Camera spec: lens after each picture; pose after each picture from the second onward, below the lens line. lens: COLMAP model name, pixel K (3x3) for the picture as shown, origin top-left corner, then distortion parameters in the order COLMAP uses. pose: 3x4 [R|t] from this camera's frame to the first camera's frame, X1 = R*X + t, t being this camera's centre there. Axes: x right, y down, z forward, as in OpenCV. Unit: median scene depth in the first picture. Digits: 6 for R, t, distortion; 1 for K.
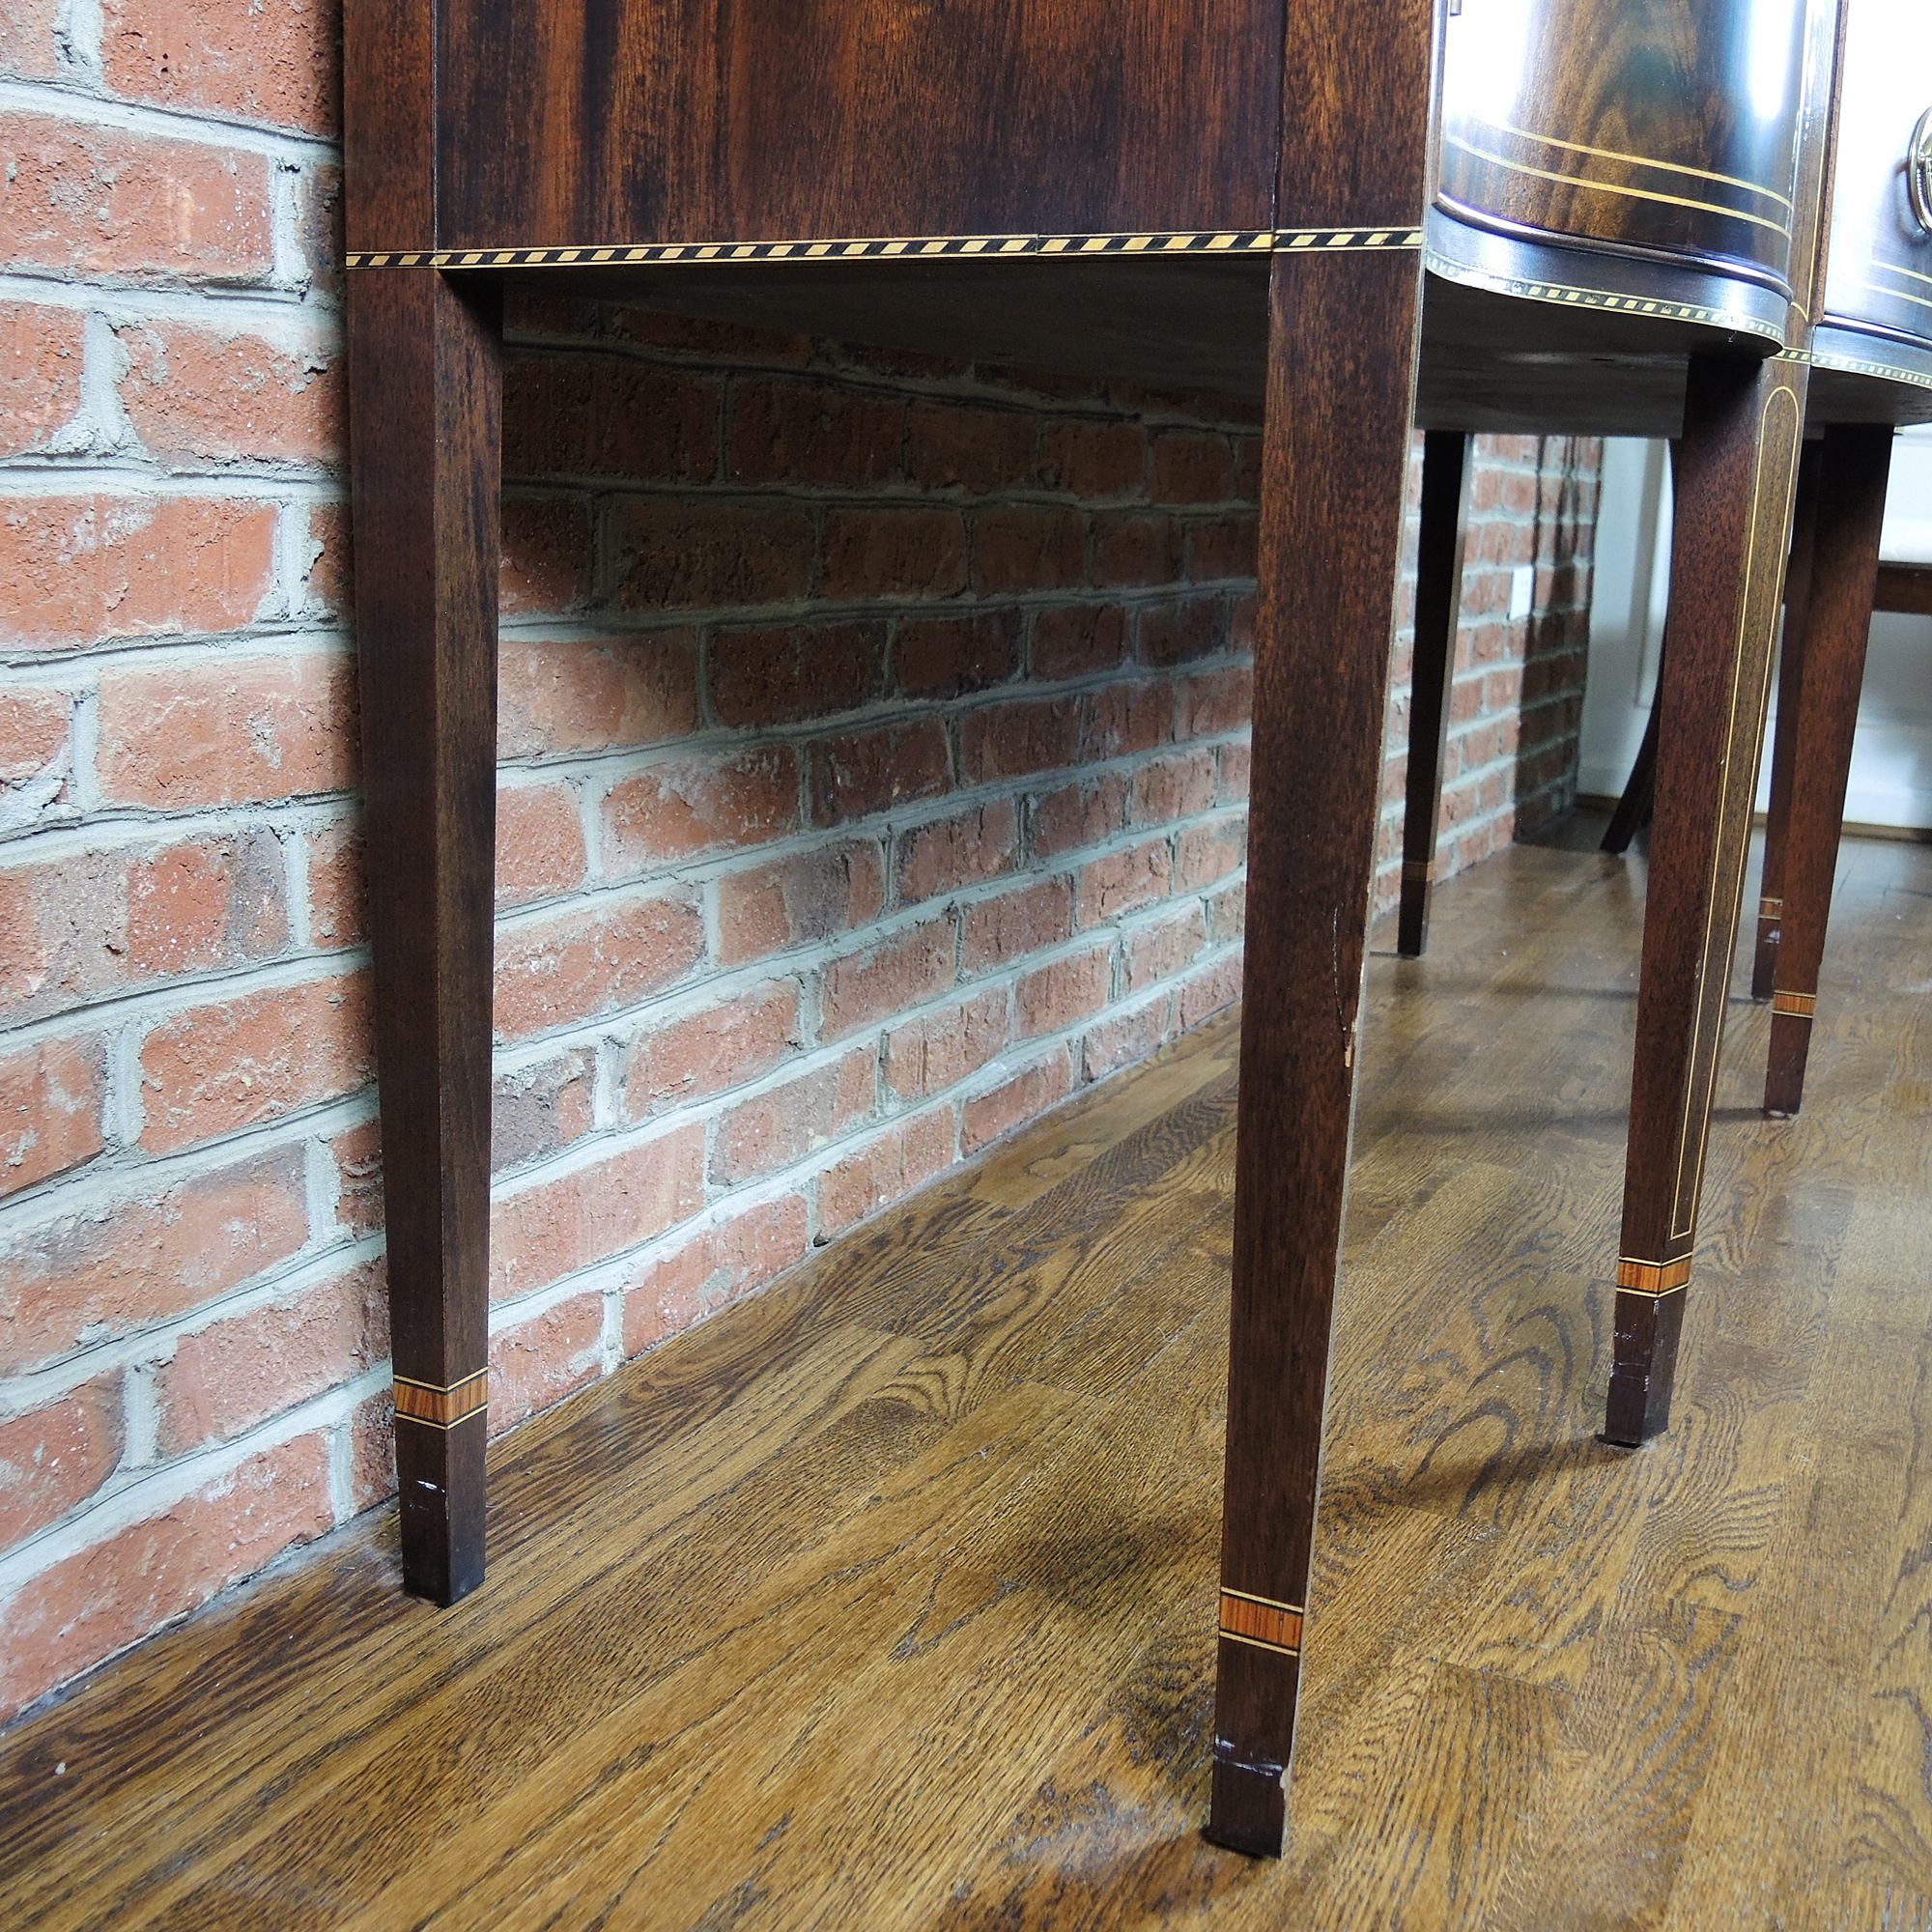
lens RADIAL K [[2162.6, 0, 966.0], [0, 2162.6, 966.0], [0, 0, 1]] dist [-0.028089, -0.081491]
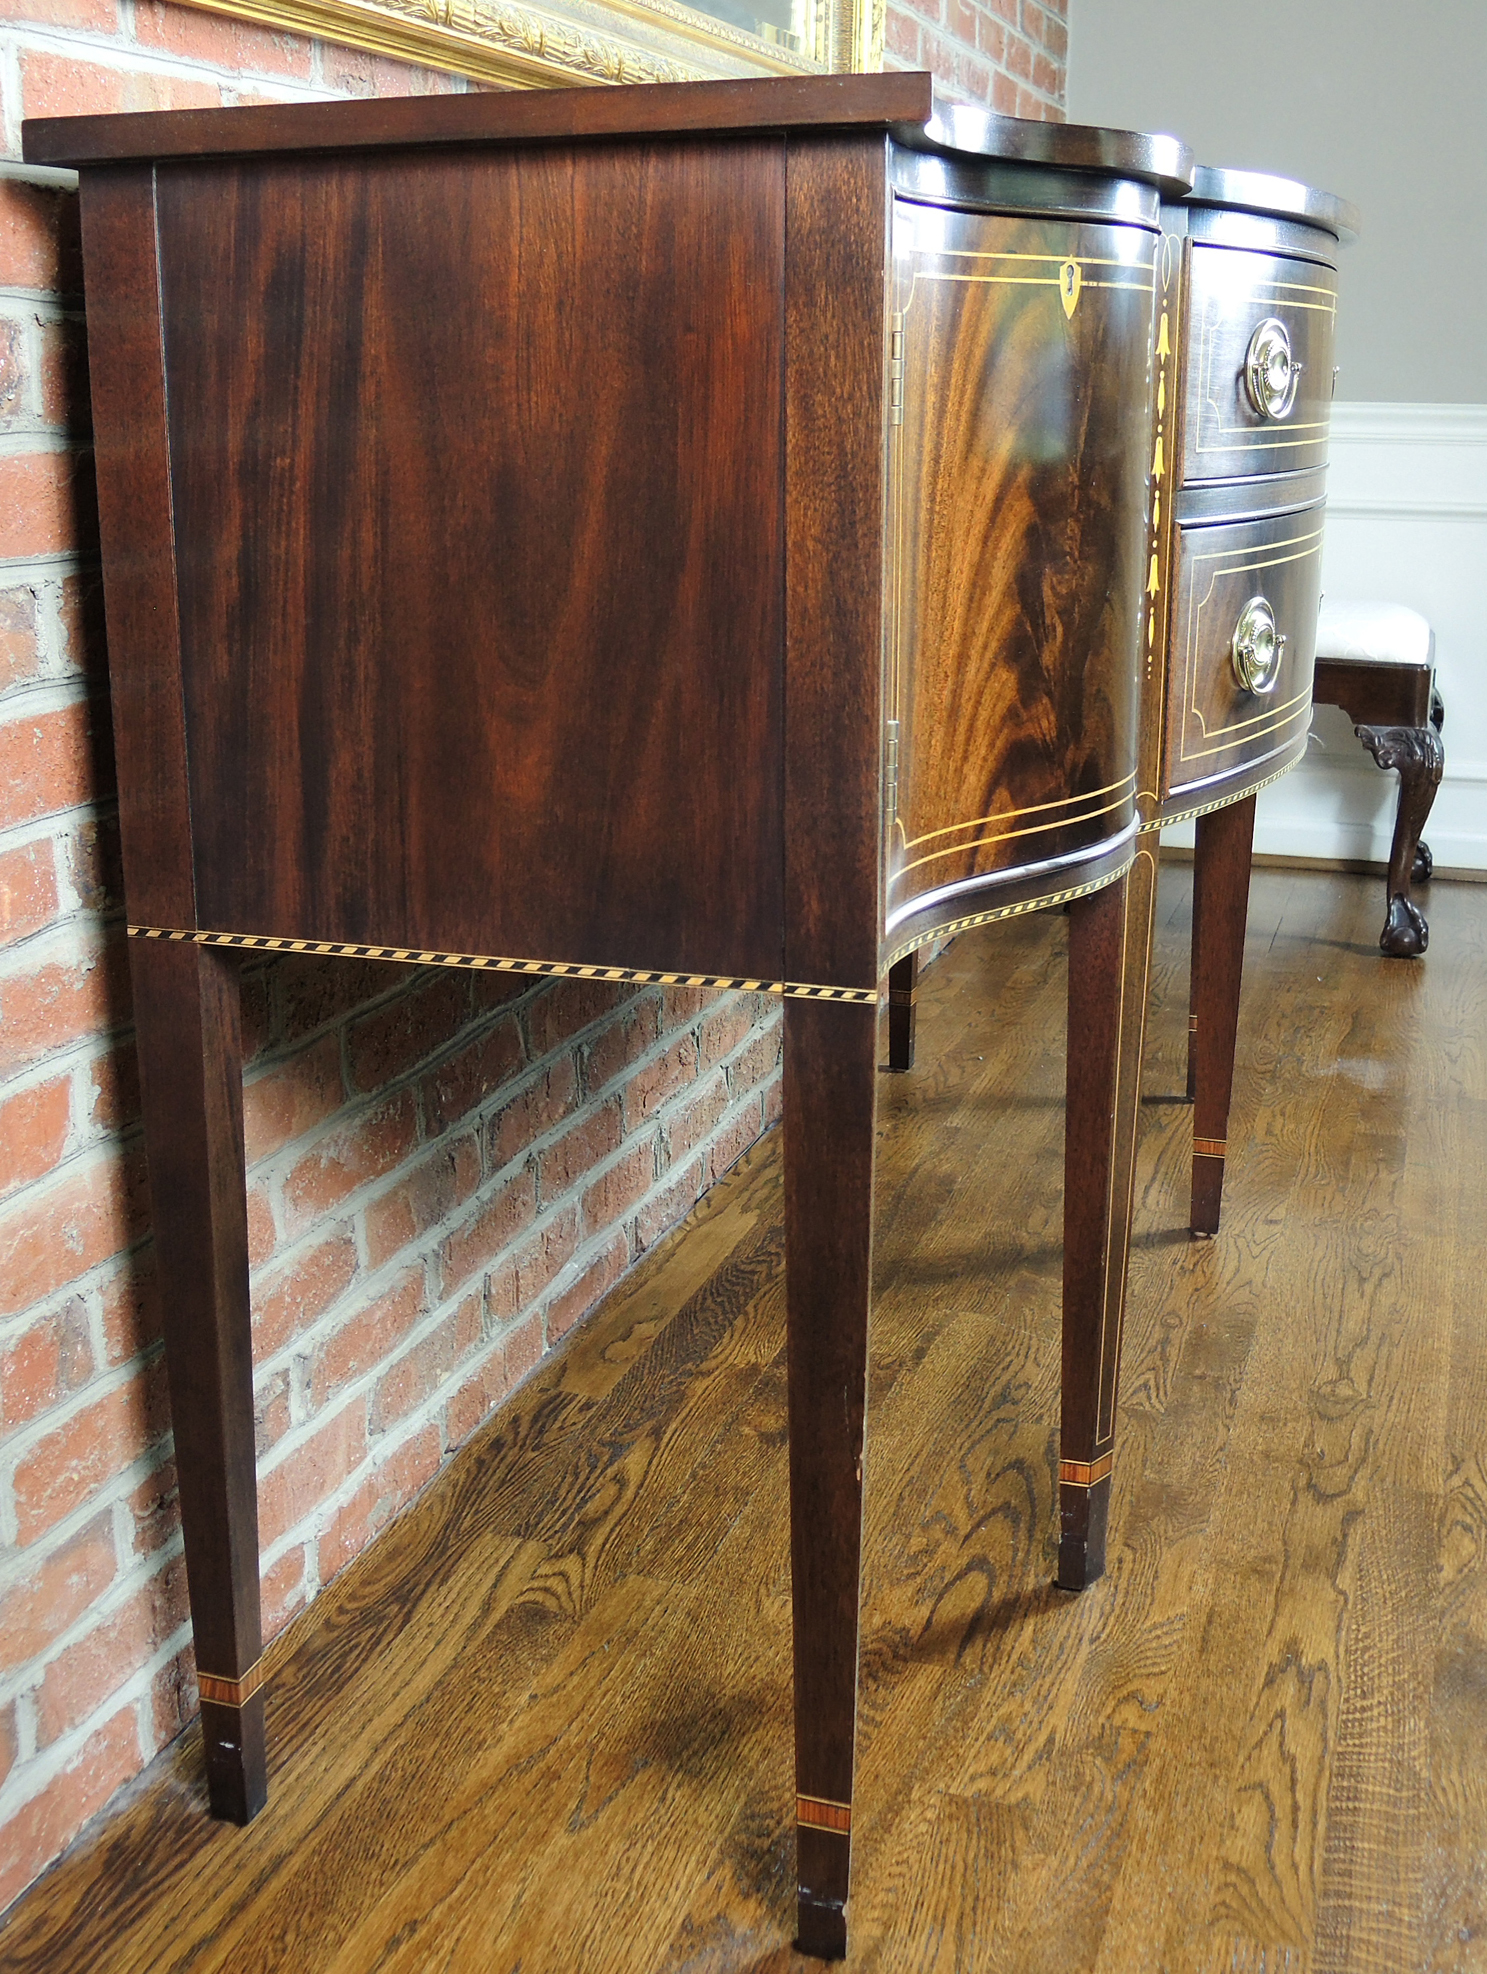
lens RADIAL K [[2232.8, 0, 695.6], [0, 2232.8, 983.3], [0, 0, 1]] dist [-0.030166, -0.071866]
pose [[0.992146, -0.067181, 0.105513, -0.056216], [0.061875, 0.996687, 0.052779, -0.260693], [-0.108709, -0.045836, 0.993016, -0.371787]]
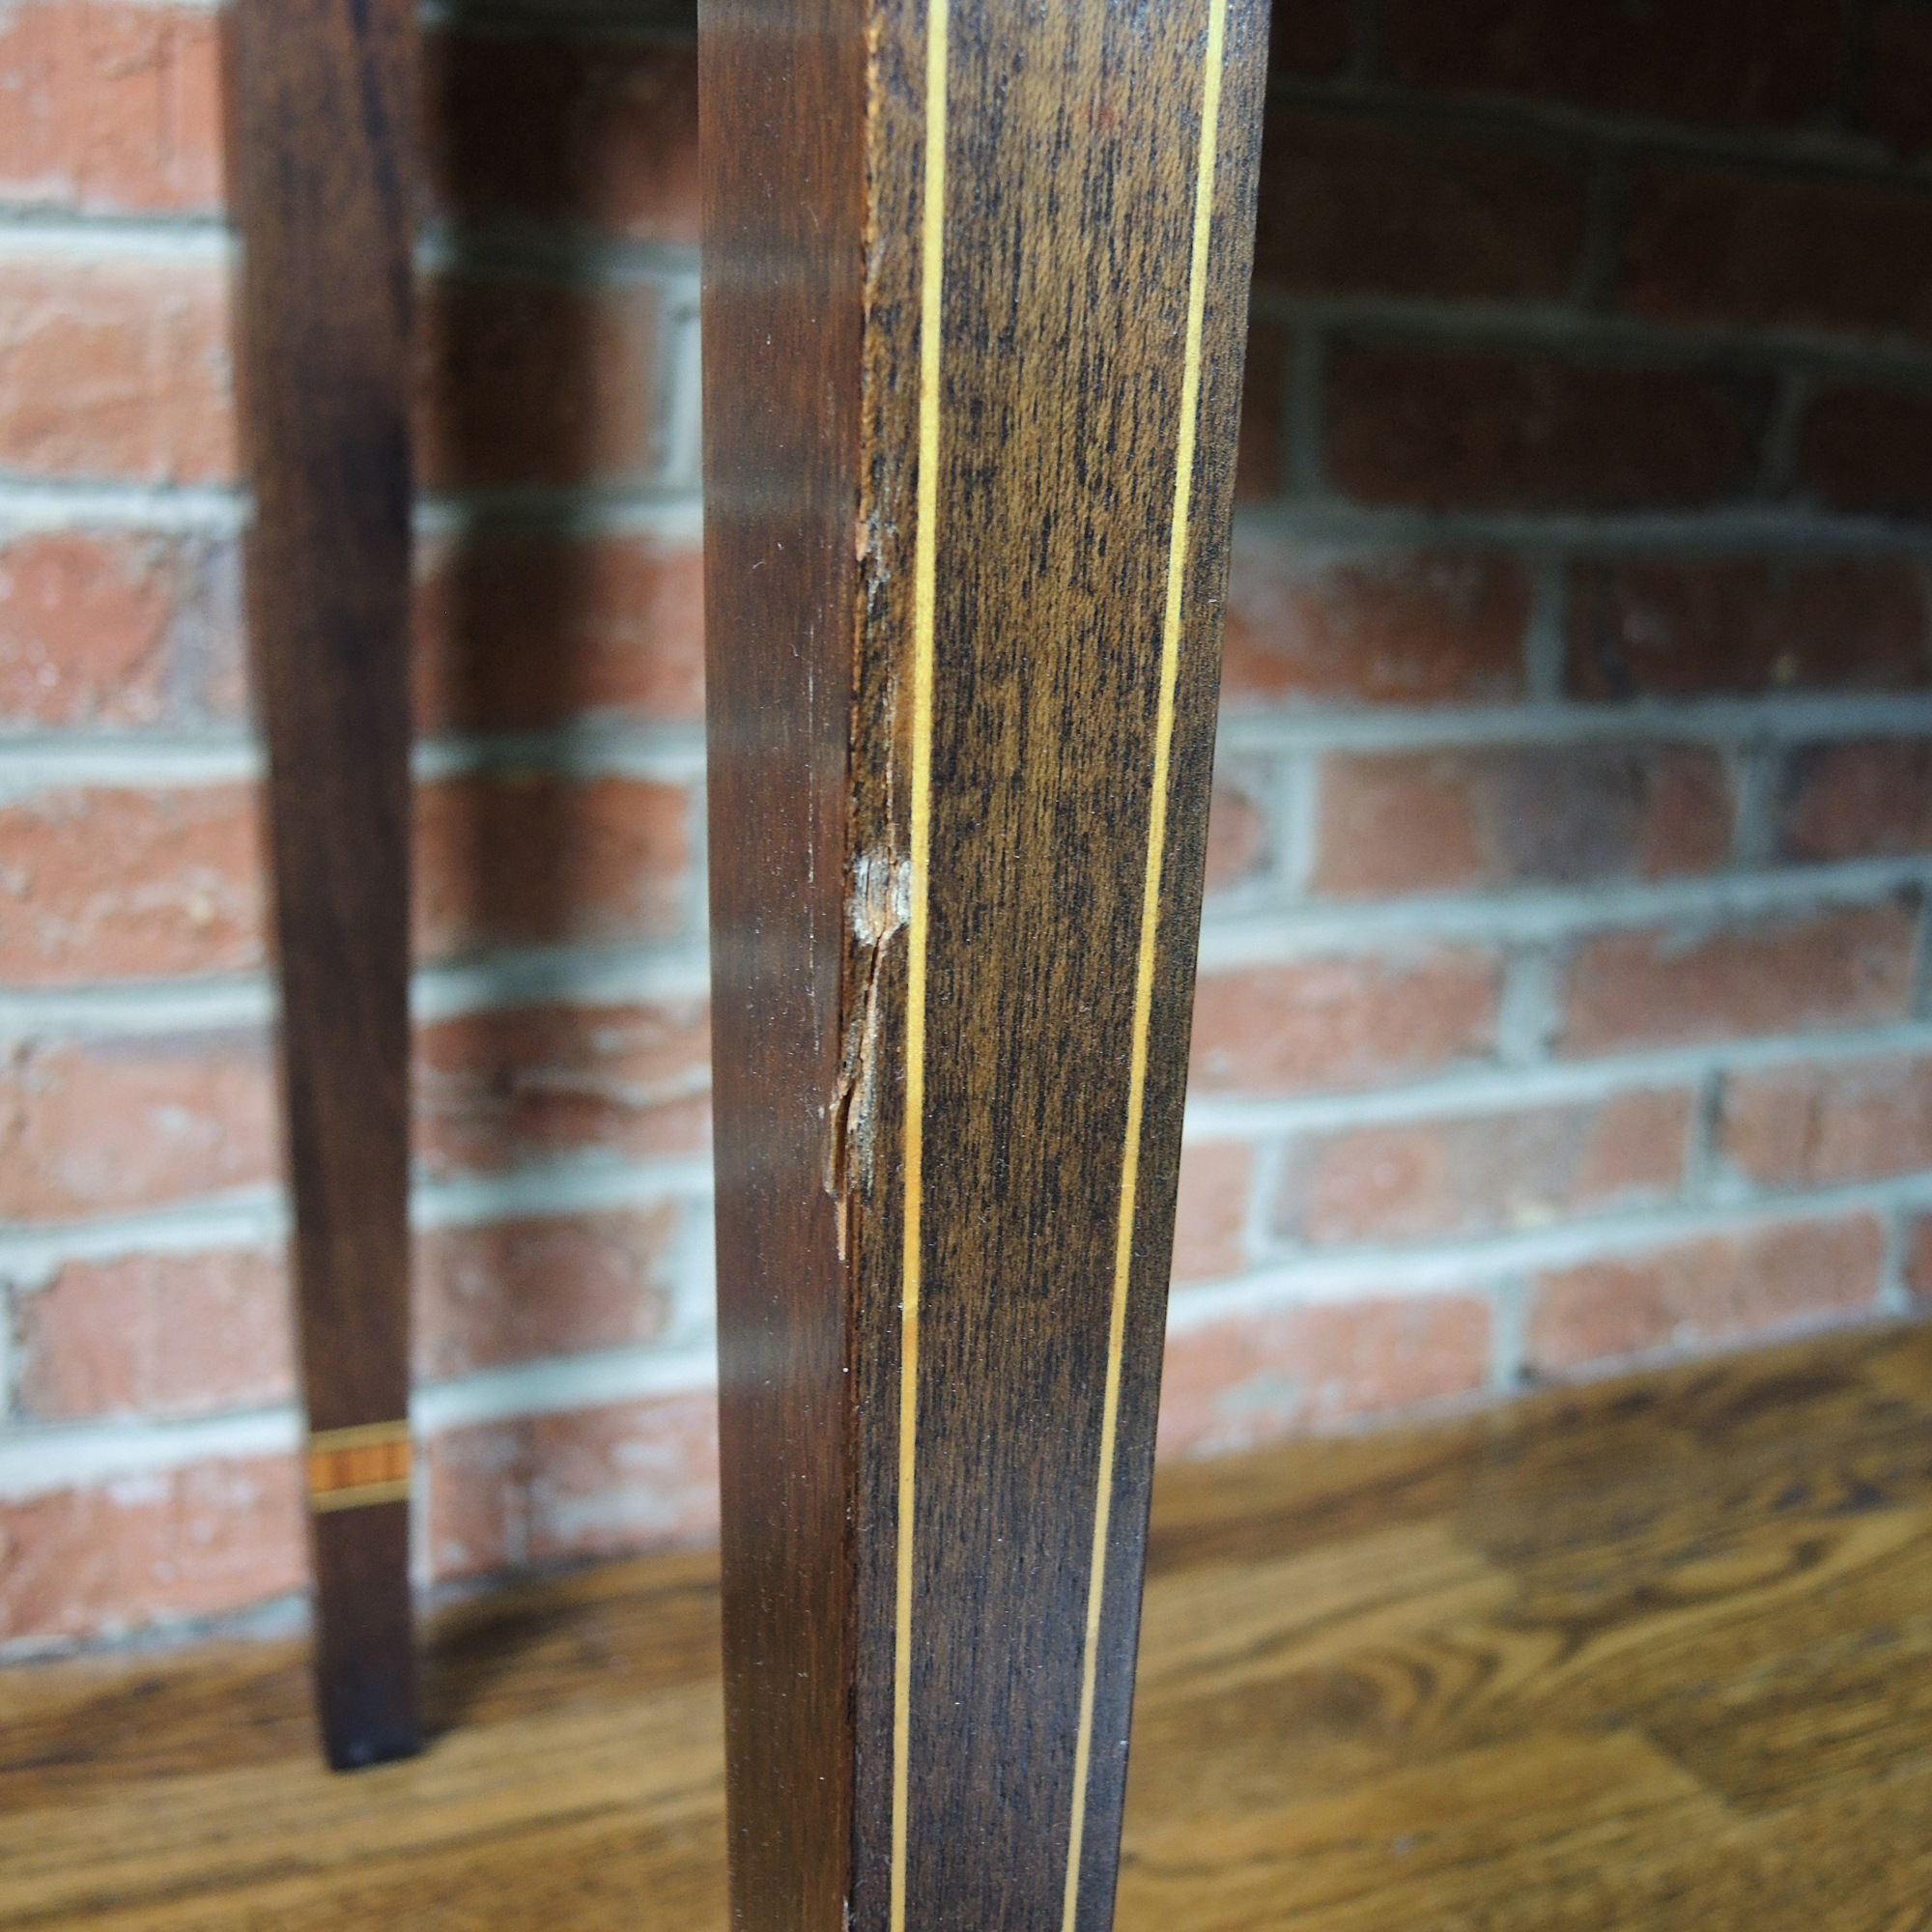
lens RADIAL K [[2162.6, 0, 966.0], [0, 2162.6, 966.0], [0, 0, 1]] dist [-0.028089, -0.081491]
pose [[0.773181, 0.151850, -0.615737, 0.220064], [-0.147242, 0.987363, 0.058607, -0.002314], [0.616855, 0.045349, 0.785769, 0.519907]]
